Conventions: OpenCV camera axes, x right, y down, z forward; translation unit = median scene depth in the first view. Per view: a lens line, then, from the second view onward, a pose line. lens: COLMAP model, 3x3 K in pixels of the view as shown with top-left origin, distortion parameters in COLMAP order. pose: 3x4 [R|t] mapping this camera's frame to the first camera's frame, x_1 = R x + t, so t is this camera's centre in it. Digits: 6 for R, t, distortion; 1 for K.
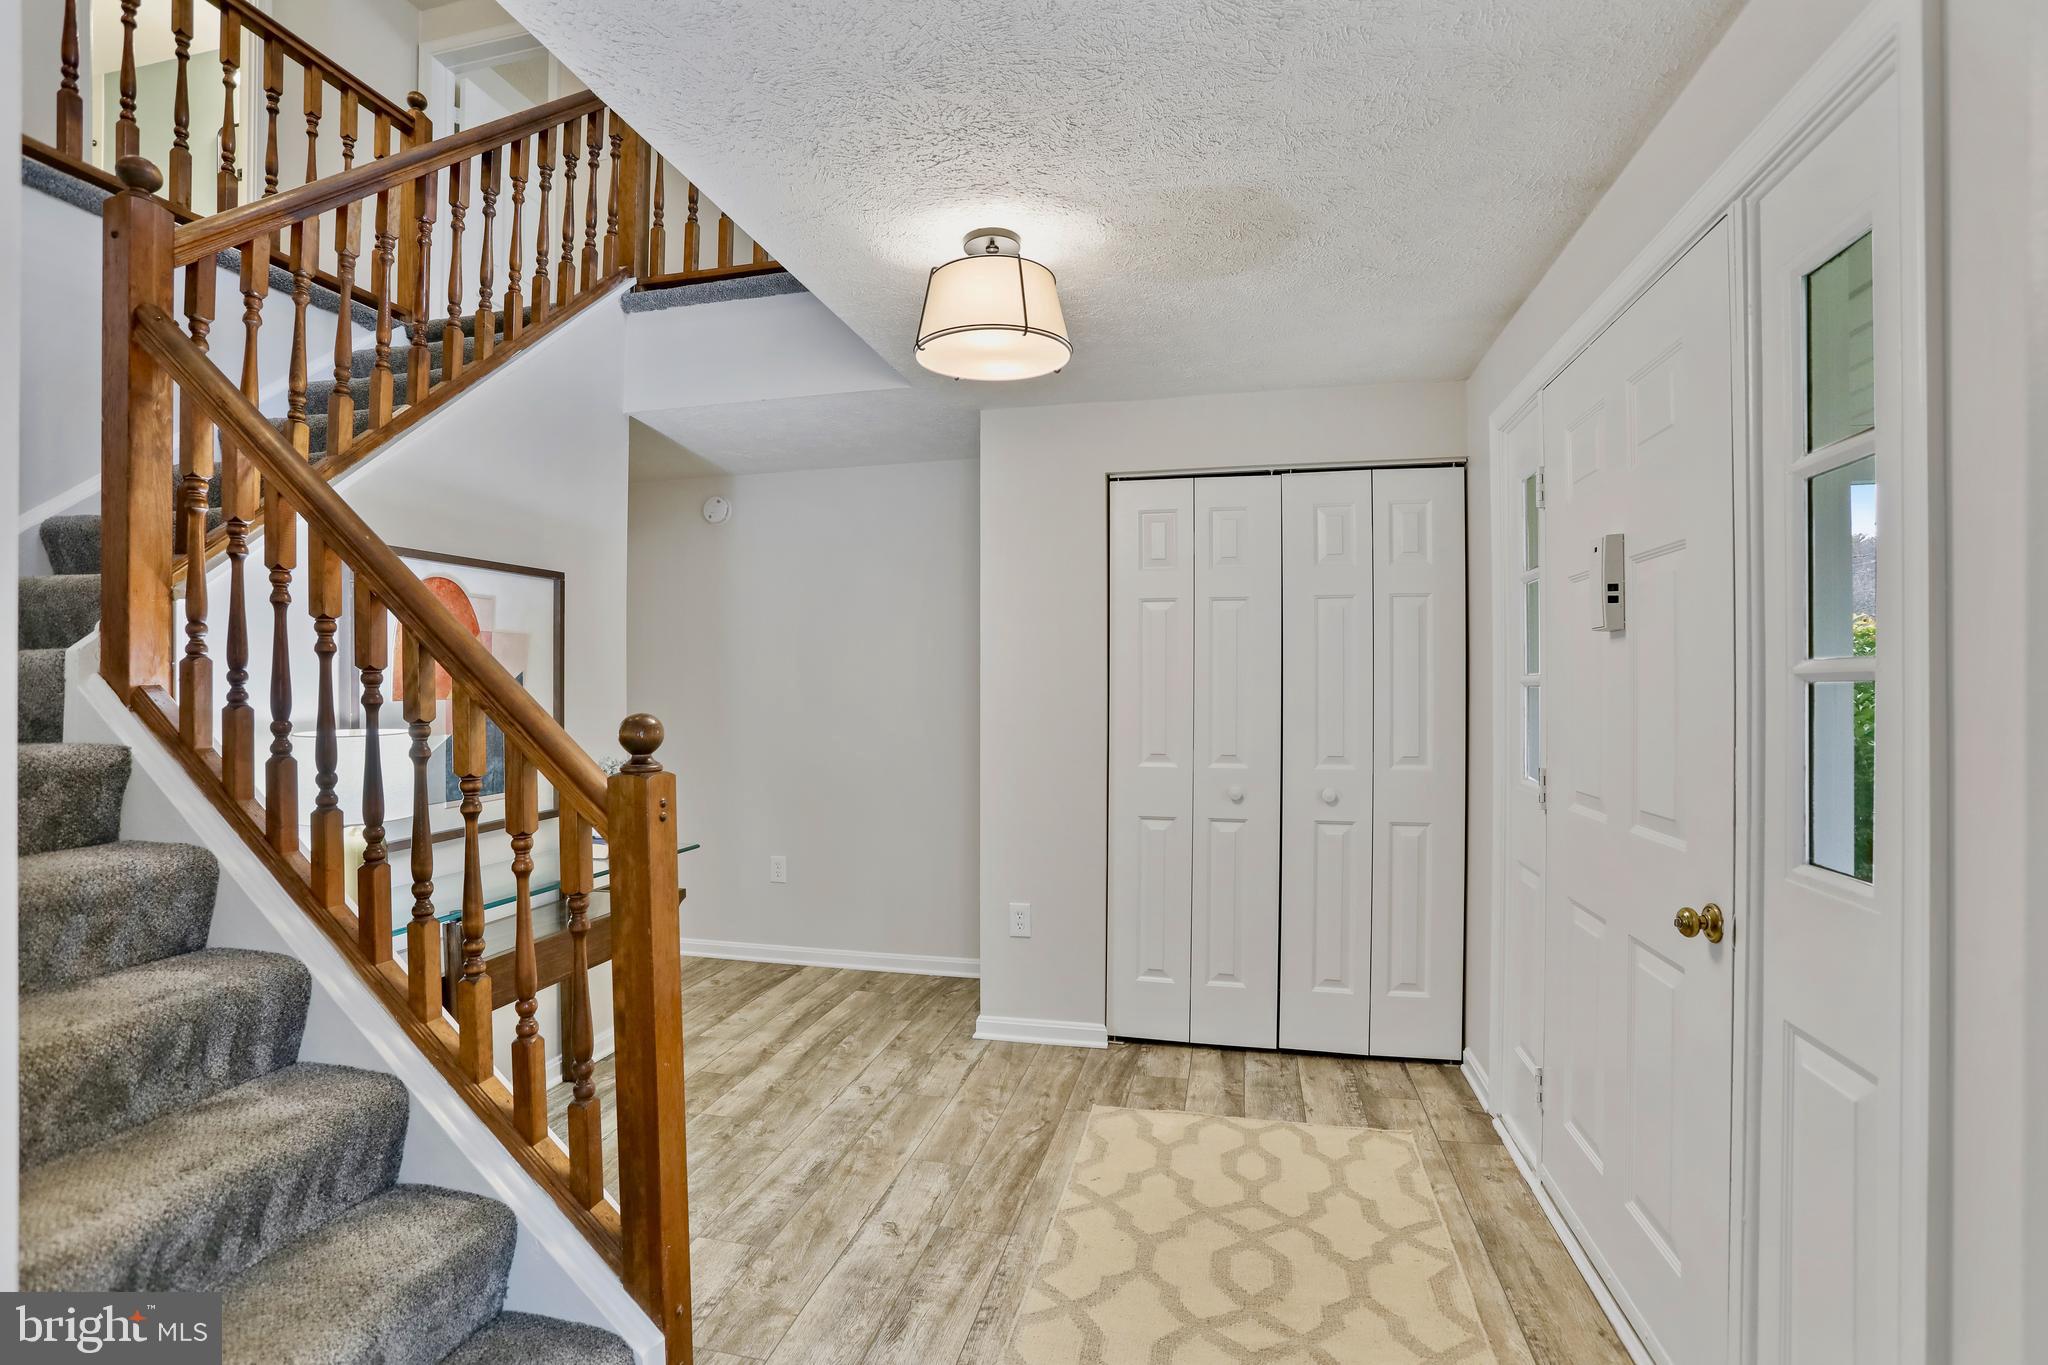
lens RADIAL K [[948.6, 0, 1024.0], [0, 948.6, 682.5], [0, 0, 1]] dist [-0.081066, 0.037651]
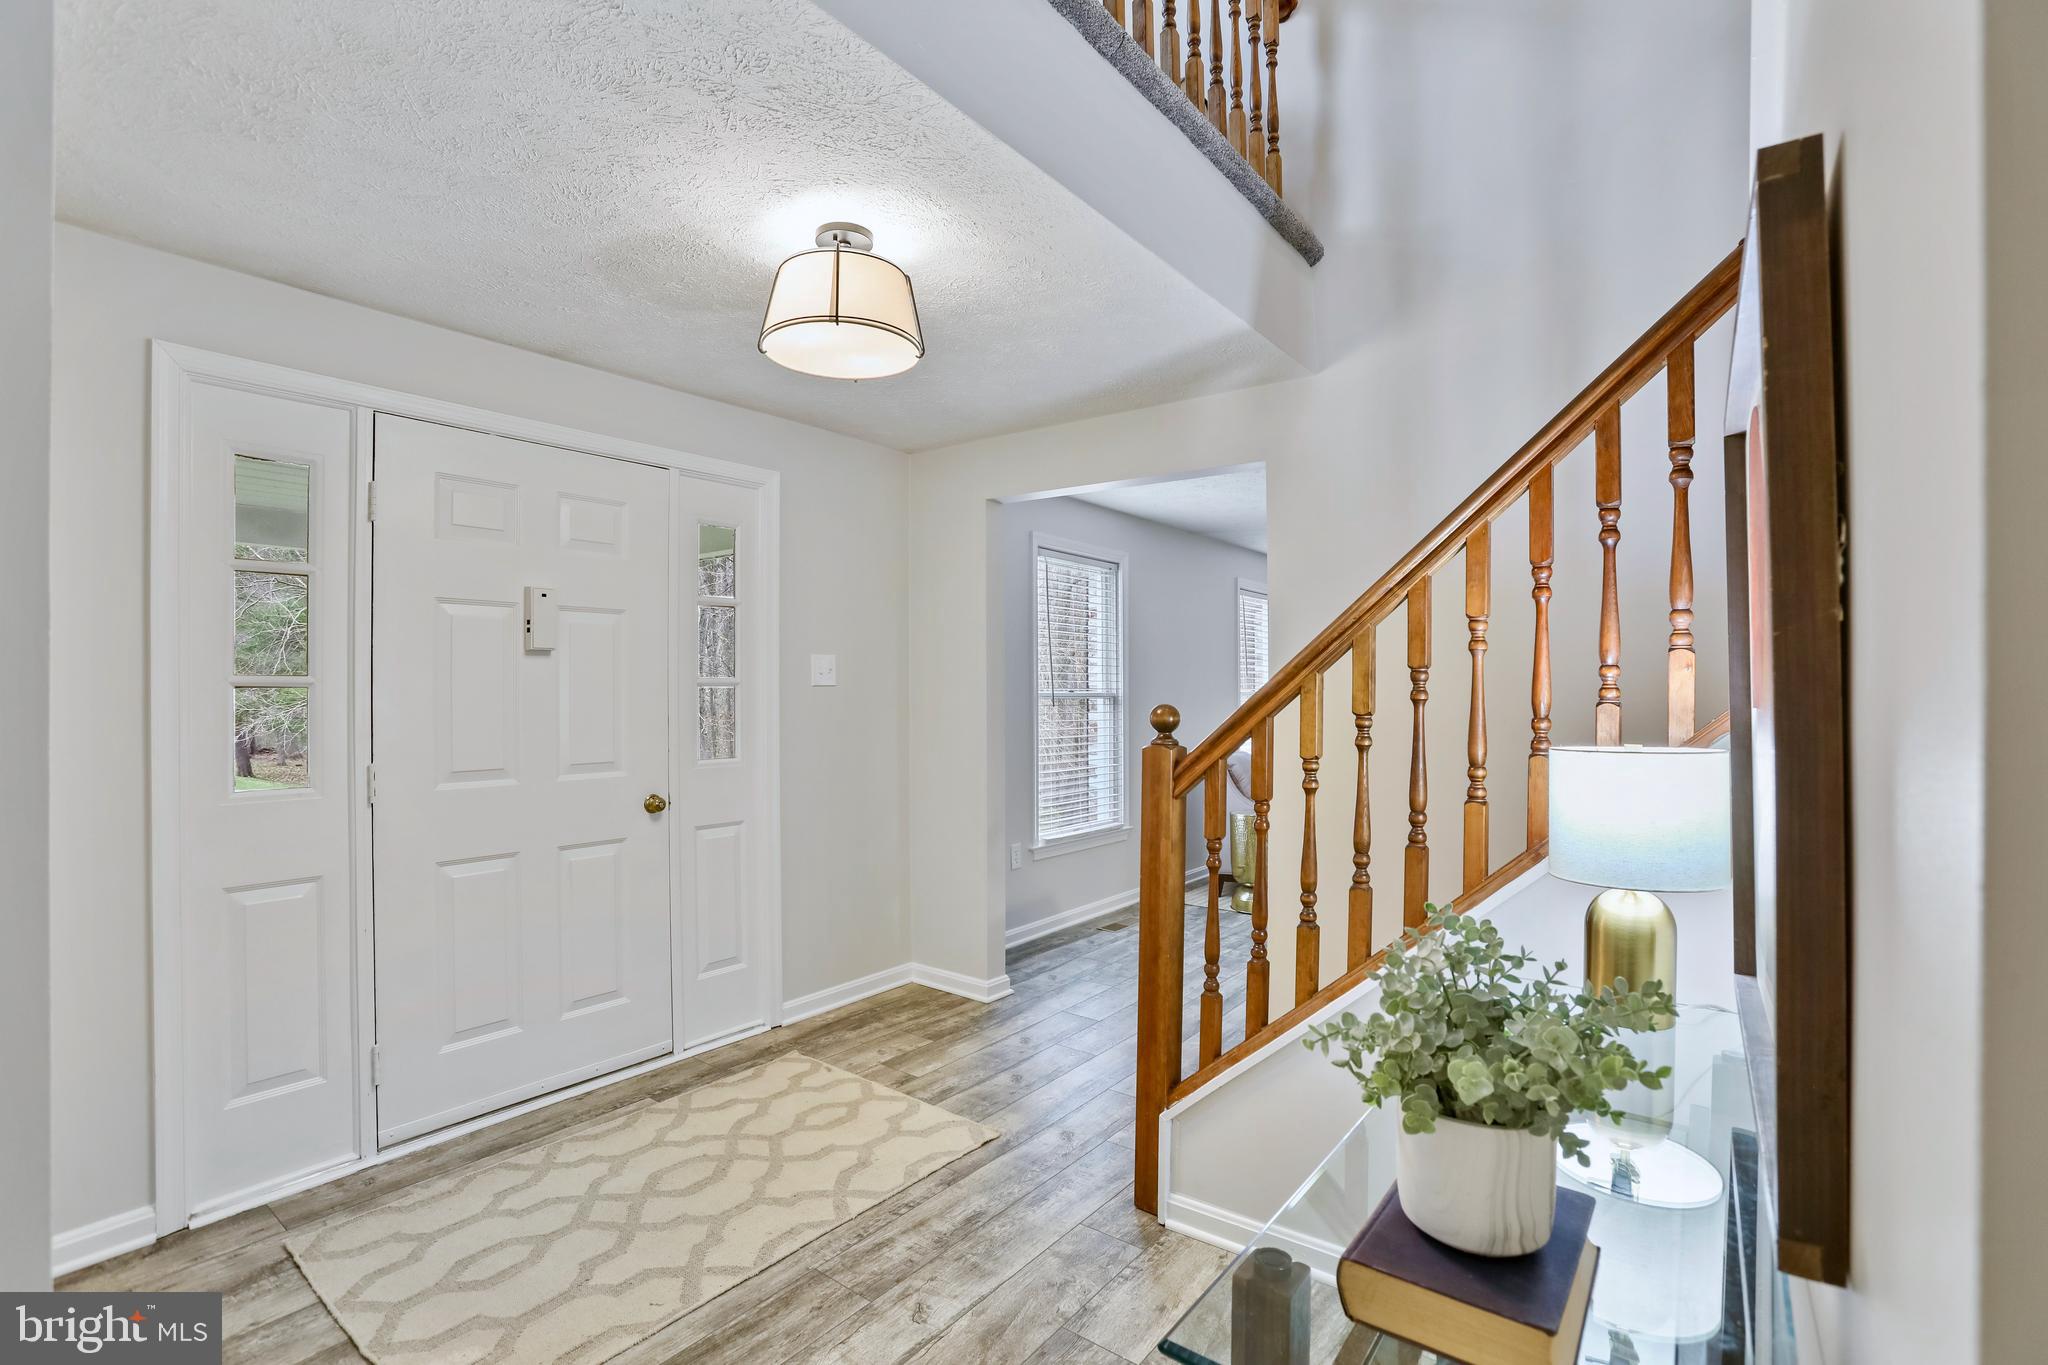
lens RADIAL K [[931.7, 0, 1010.7], [0, 931.7, 680.4], [0, 0, 1]] dist [-0.075180, 0.029389]
pose [[-0.906436, 0.007111, 0.422284, -0.583574], [0.000841, 0.999887, -0.015034, 0.014181], [-0.422343, -0.013272, -0.906339, 1.748772]]
